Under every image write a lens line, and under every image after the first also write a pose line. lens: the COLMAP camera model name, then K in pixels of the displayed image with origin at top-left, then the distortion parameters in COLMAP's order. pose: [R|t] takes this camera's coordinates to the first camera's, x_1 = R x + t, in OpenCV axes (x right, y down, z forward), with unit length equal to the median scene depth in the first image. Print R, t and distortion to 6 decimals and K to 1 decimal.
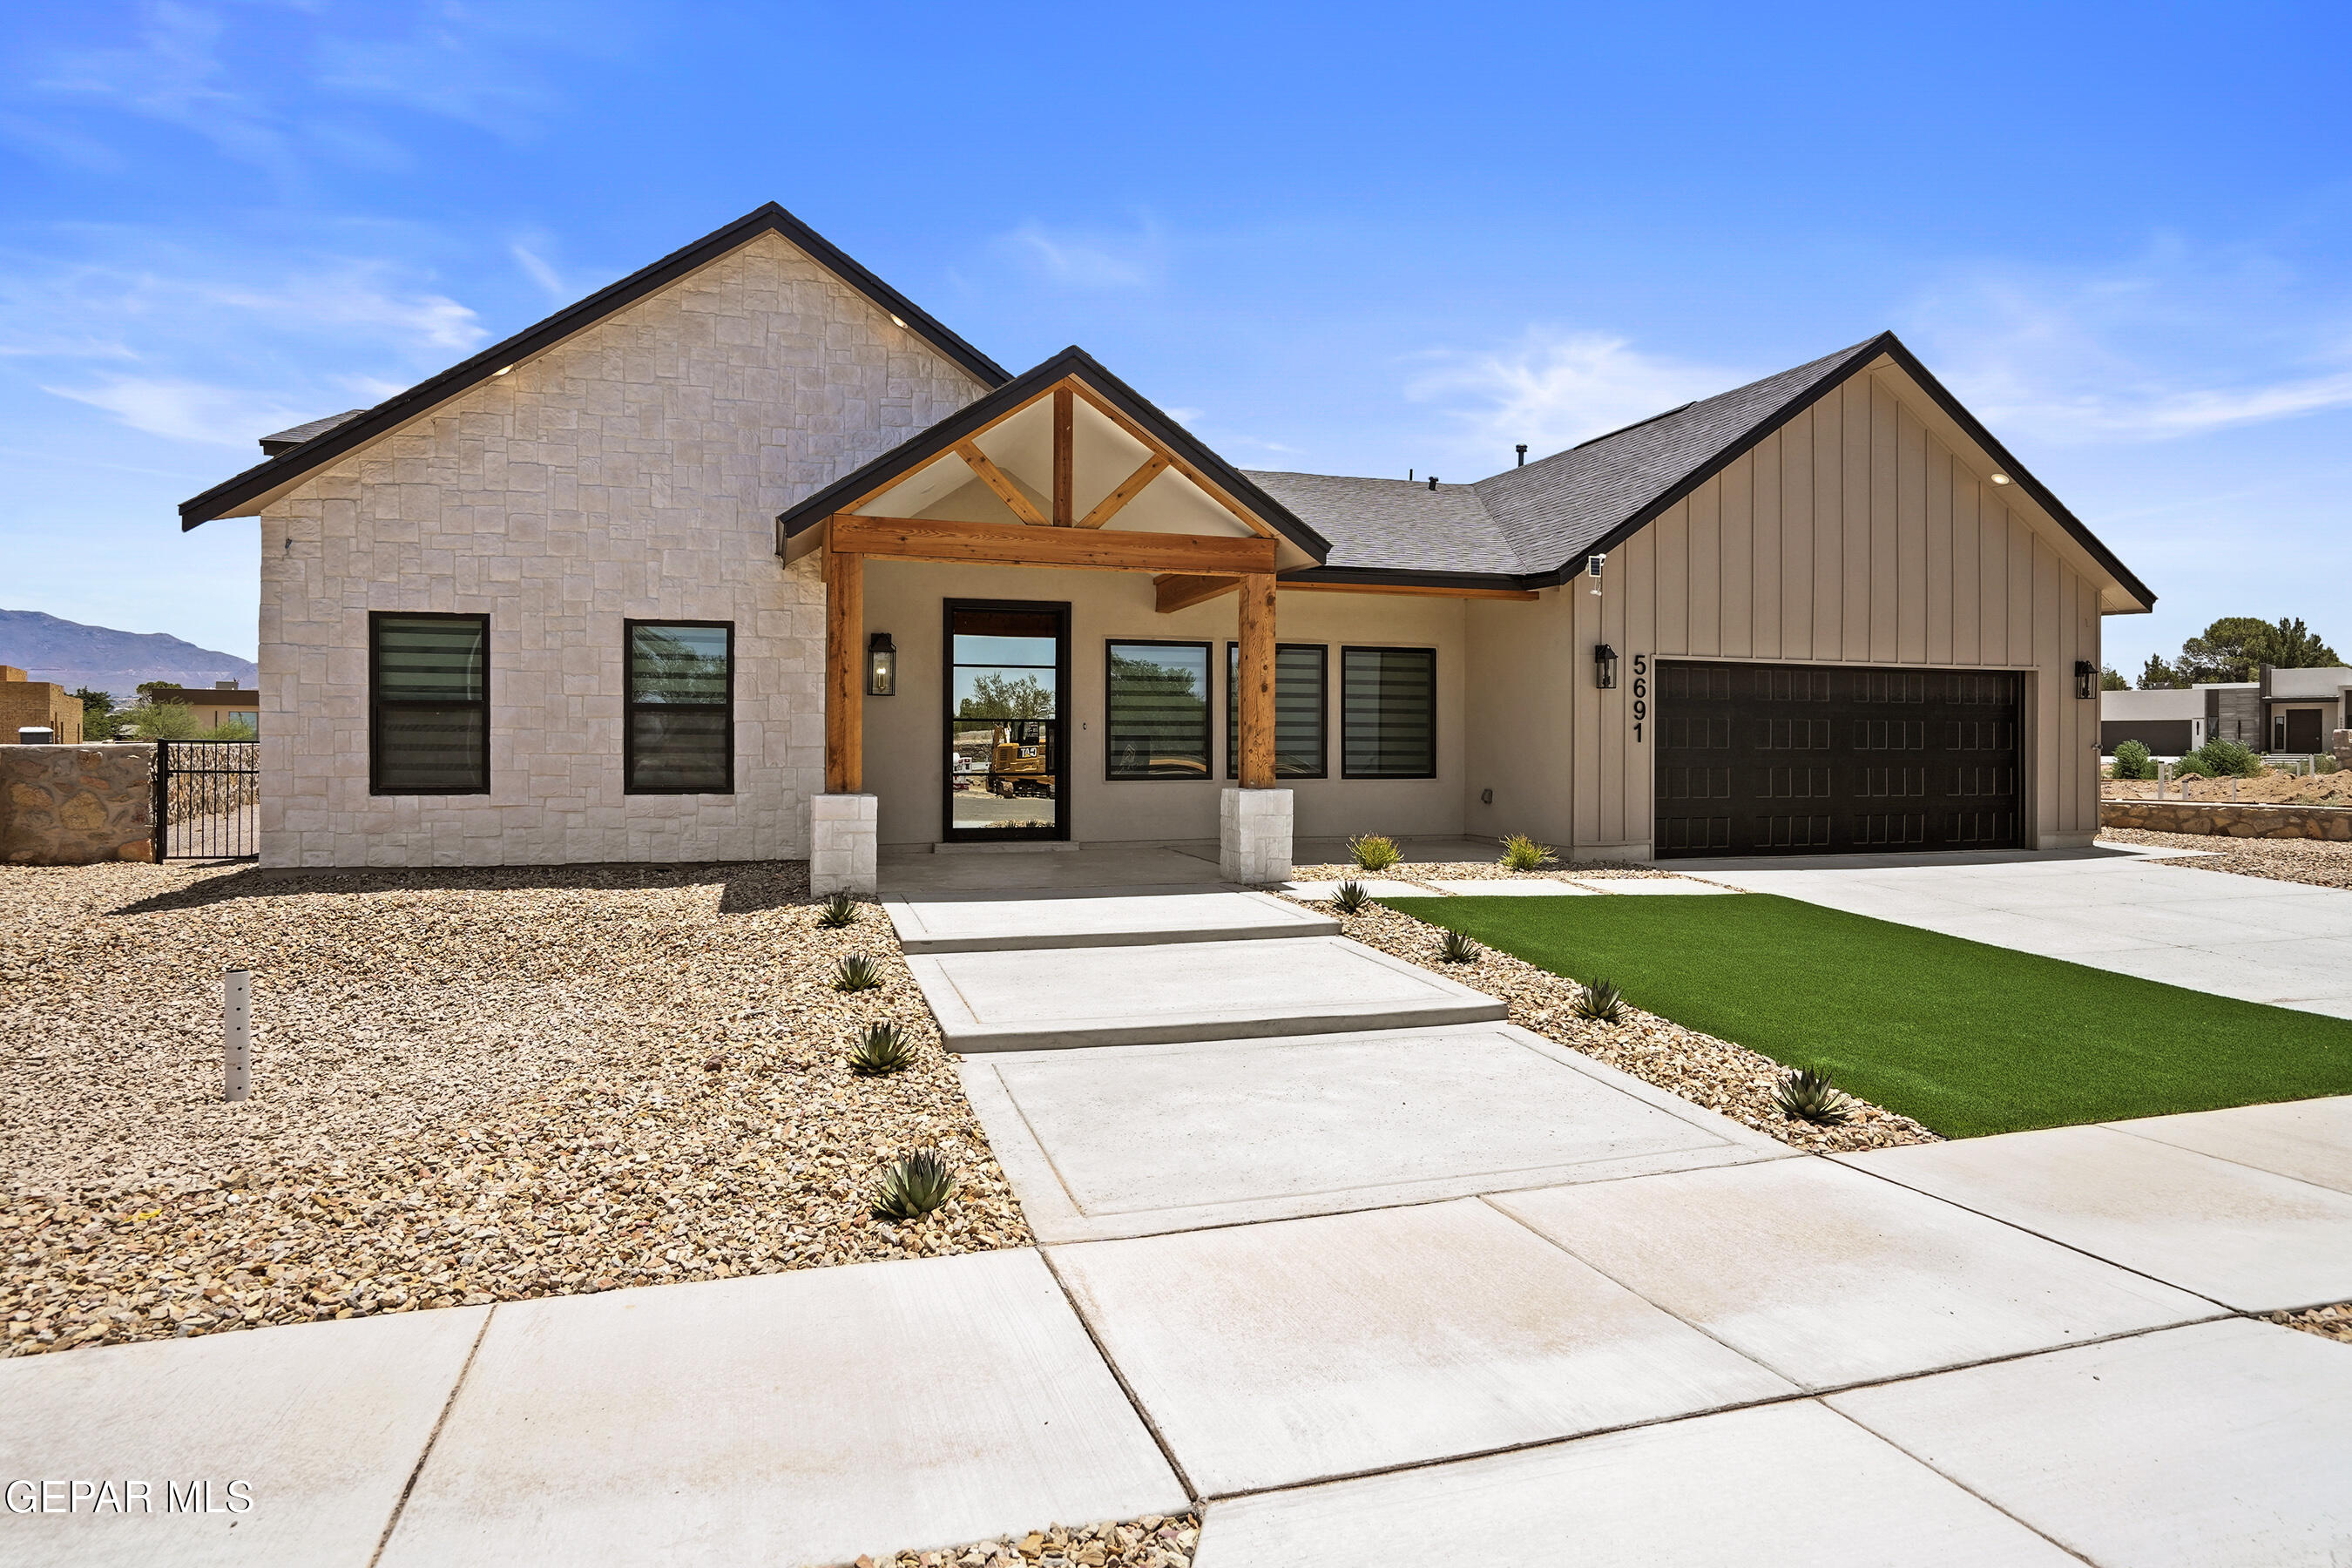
lens RADIAL K [[1318.8, 0, 1176.3], [0, 1318.8, 733.7], [0, 0, 1]] dist [-0.012120, 0.001285]
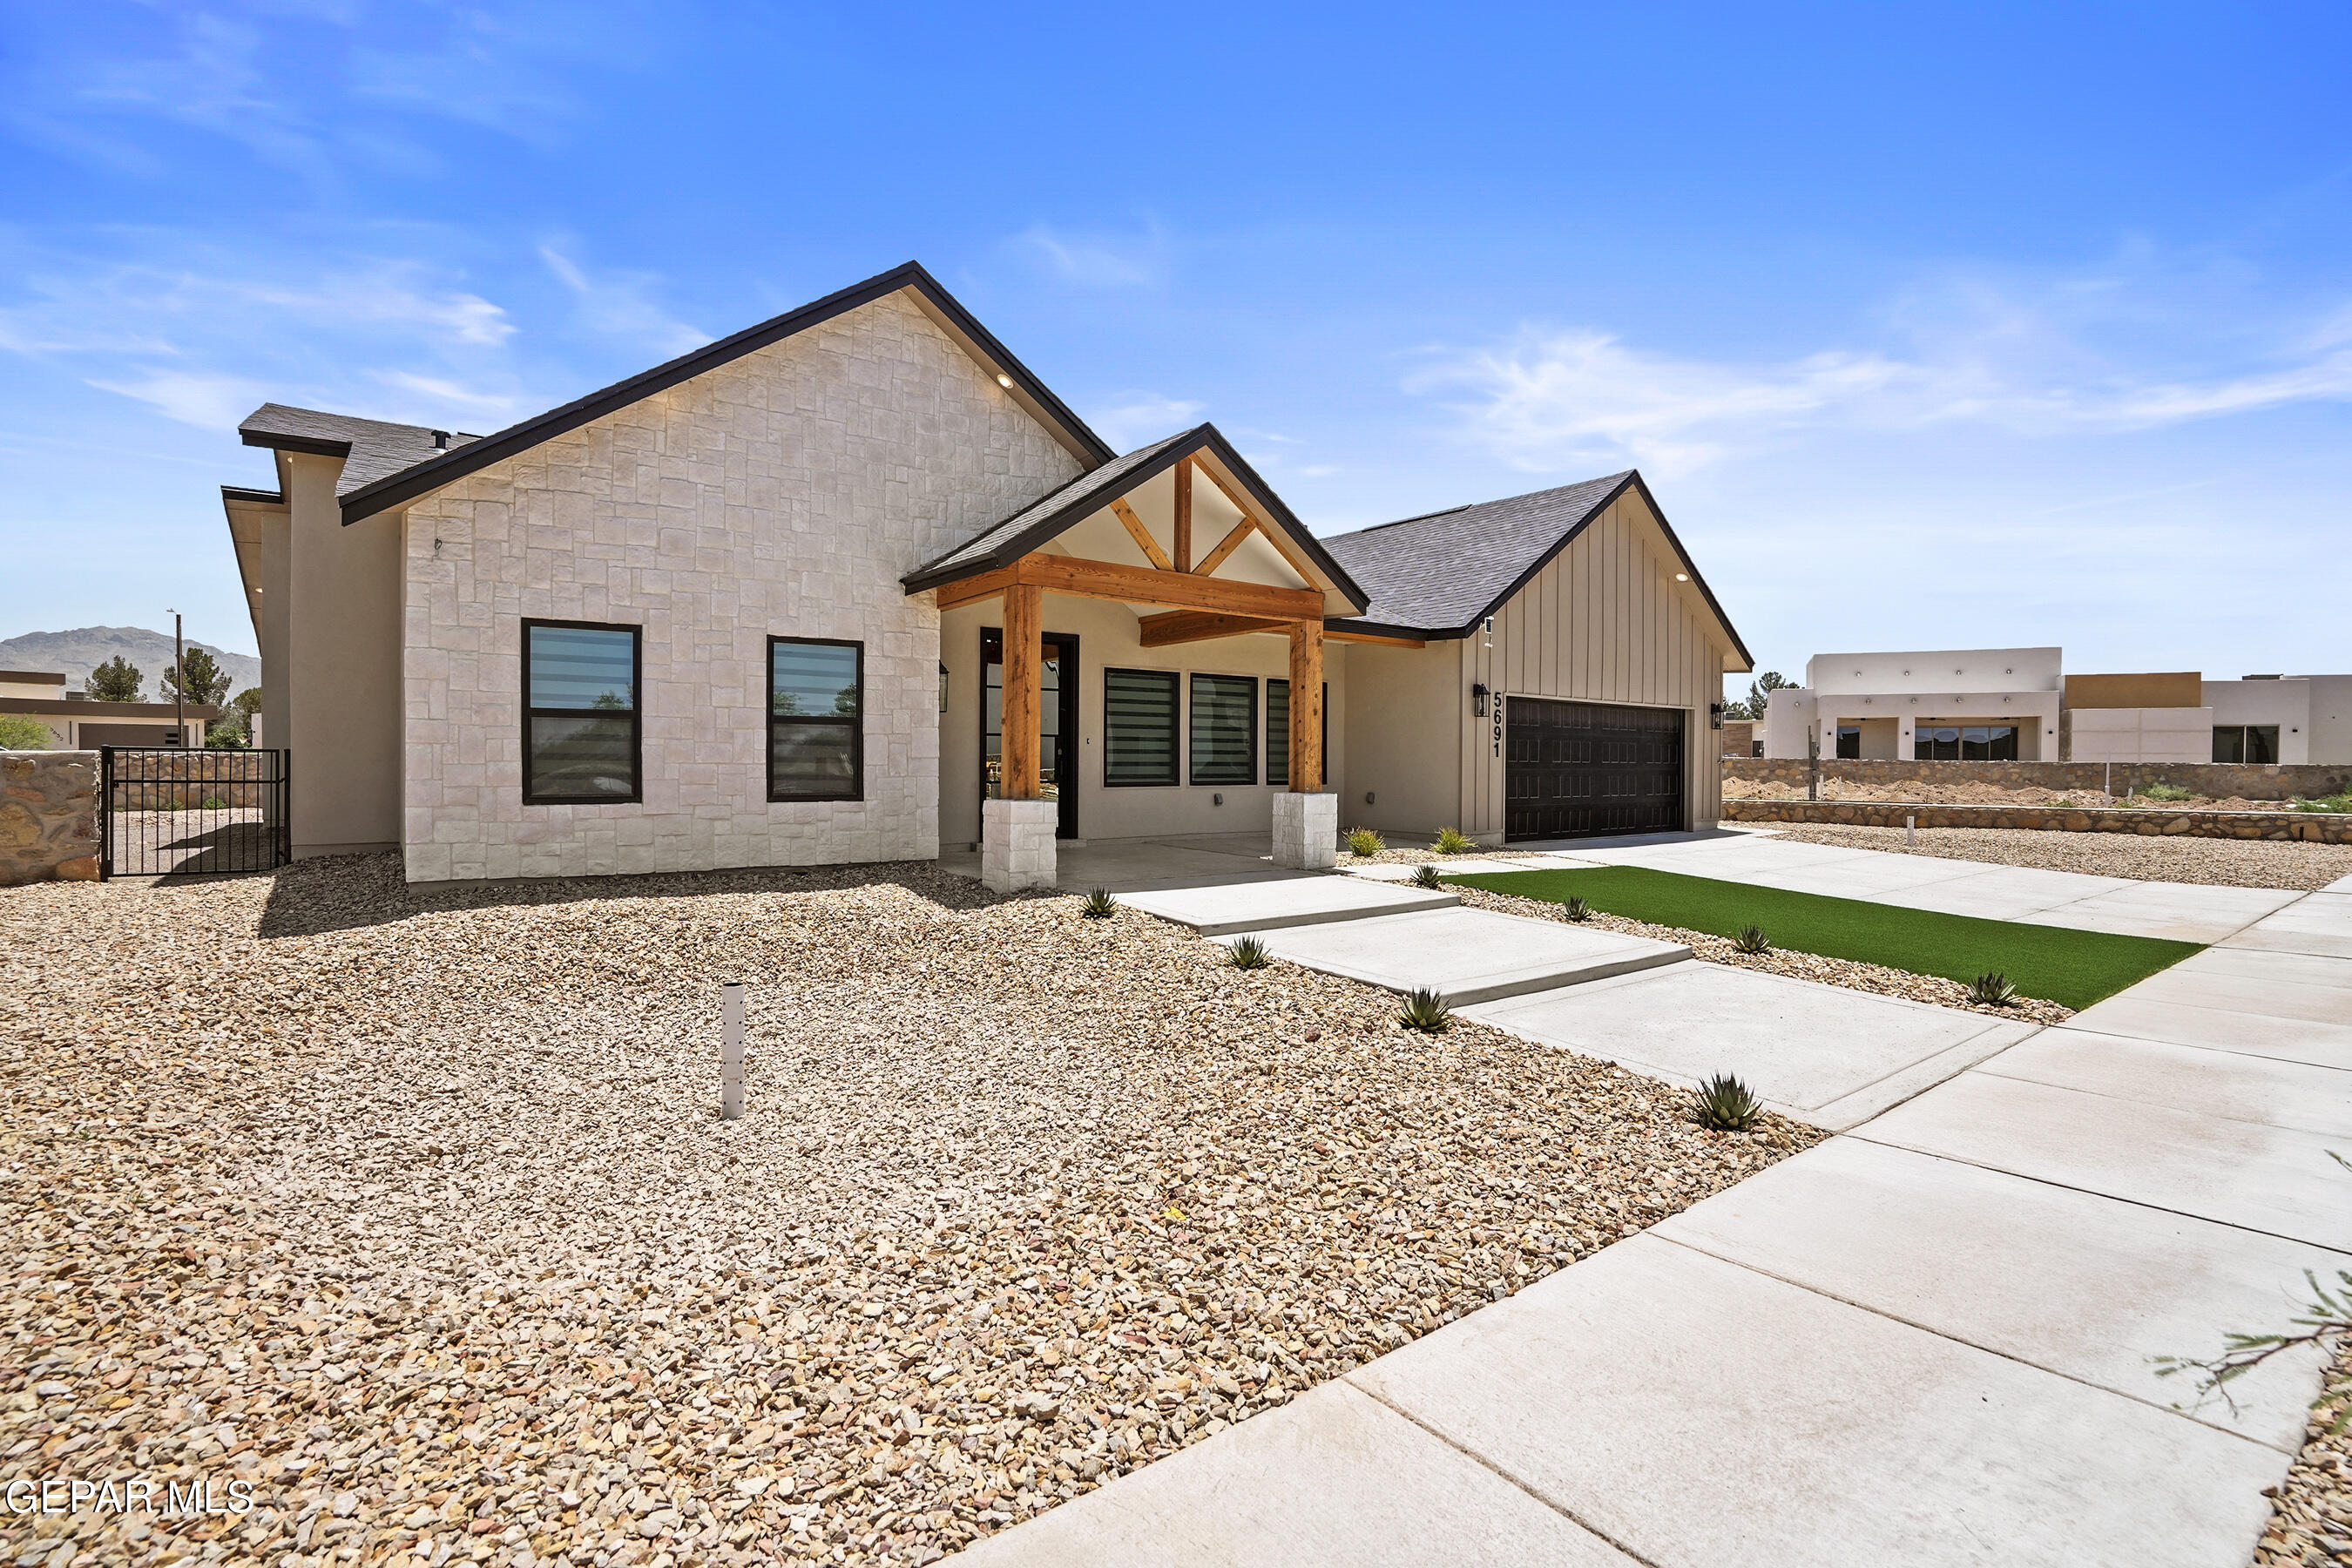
lens RADIAL K [[1089.5, 0, 1166.2], [0, 1089.5, 762.0], [0, 0, 1]] dist [-0.048894, 0.015259]
pose [[0.943363, 0.003376, 0.331745, -0.404009], [-0.007577, 0.999907, 0.011372, 0.001777], [-0.331676, -0.013242, 0.943300, 0.077779]]
